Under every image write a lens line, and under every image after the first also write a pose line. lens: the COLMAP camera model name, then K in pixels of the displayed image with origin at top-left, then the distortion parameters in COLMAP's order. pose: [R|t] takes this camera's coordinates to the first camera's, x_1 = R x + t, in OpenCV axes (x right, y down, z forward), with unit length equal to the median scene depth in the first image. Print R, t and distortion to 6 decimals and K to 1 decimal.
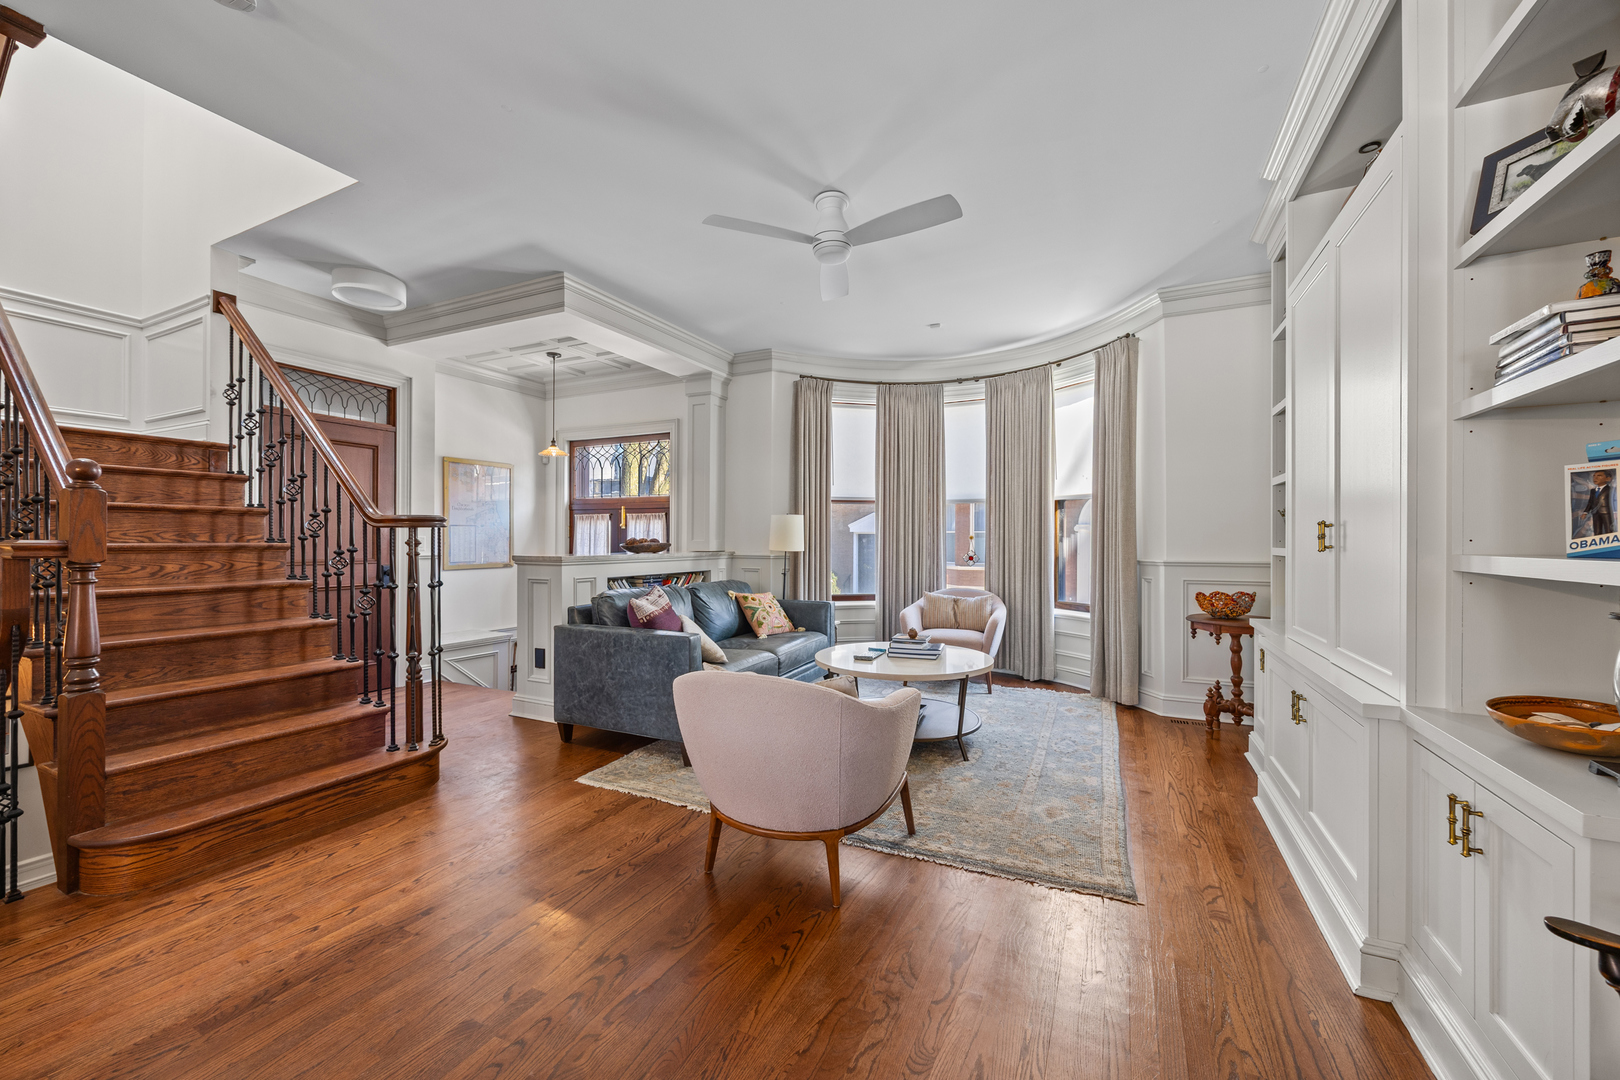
lens RADIAL K [[624.3, 0, 821.4], [0, 624.3, 544.9], [0, 0, 1]] dist [-0.002157, 0.000202]
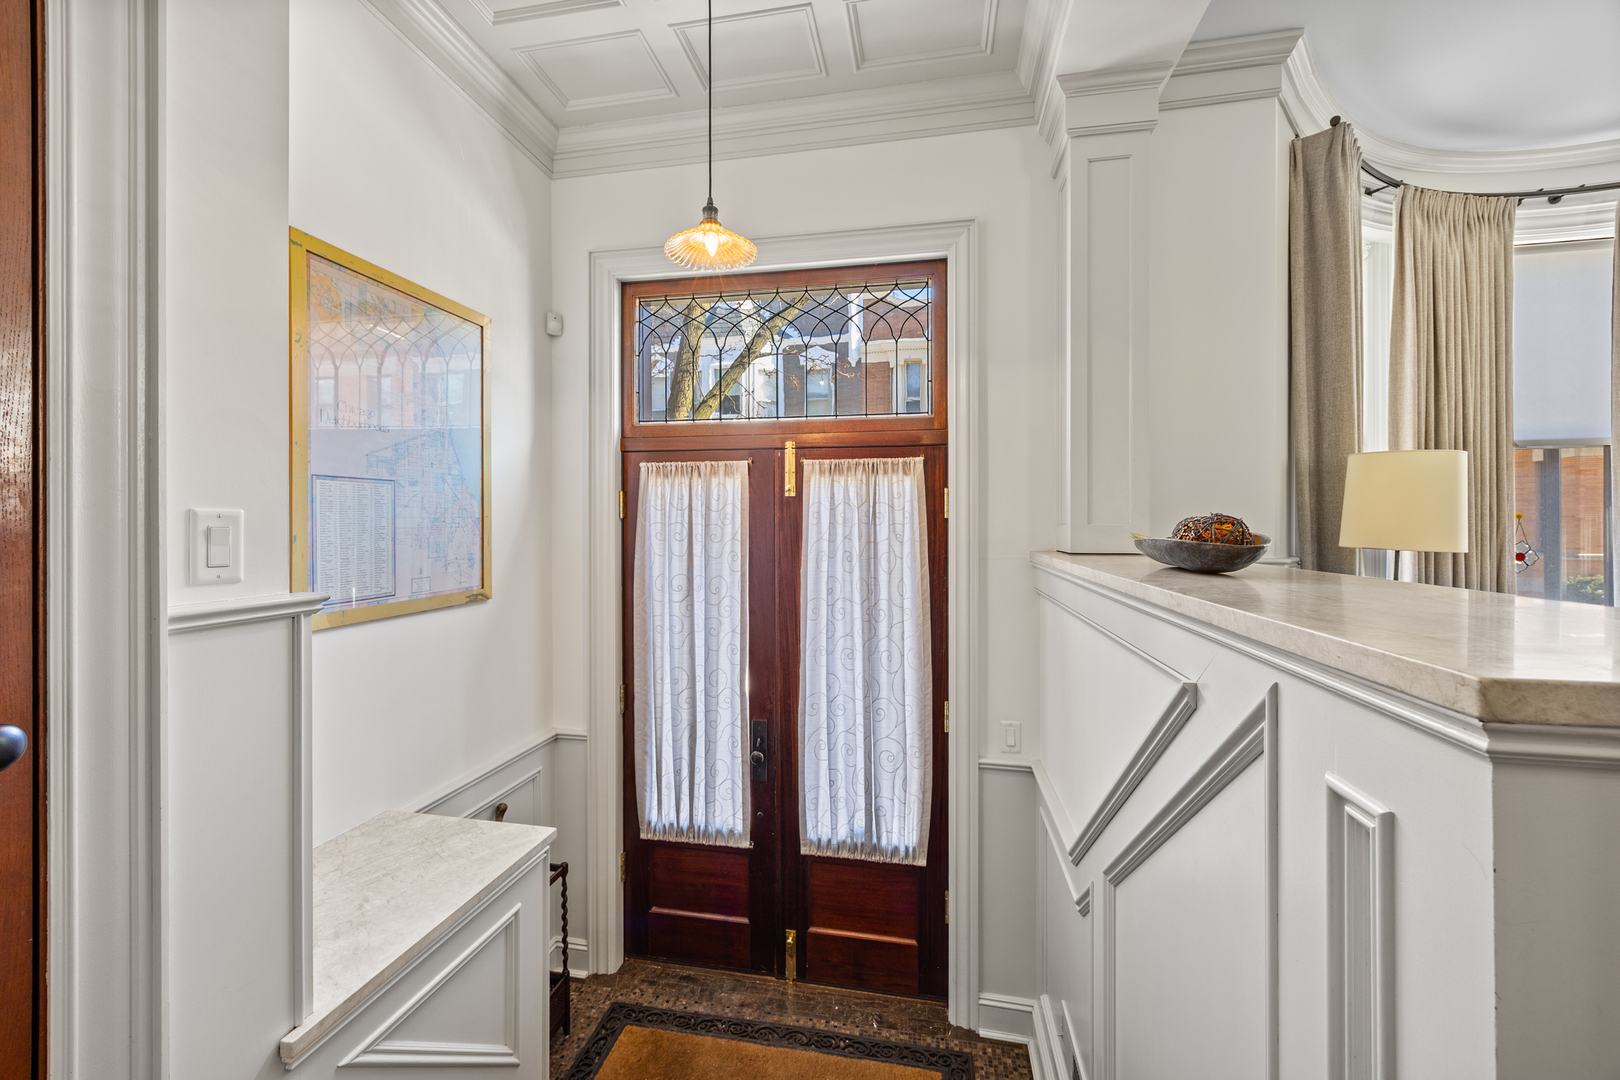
lens RADIAL K [[624.3, 0, 807.5], [0, 624.3, 533.8], [0, 0, 1]] dist [-0.002157, 0.000202]
pose [[0.969268, -0.001749, 0.246002, -0.405734], [0.002304, 0.999995, -0.001968, -0.001502], [-0.245997, 0.002474, 0.969267, 0.603981]]
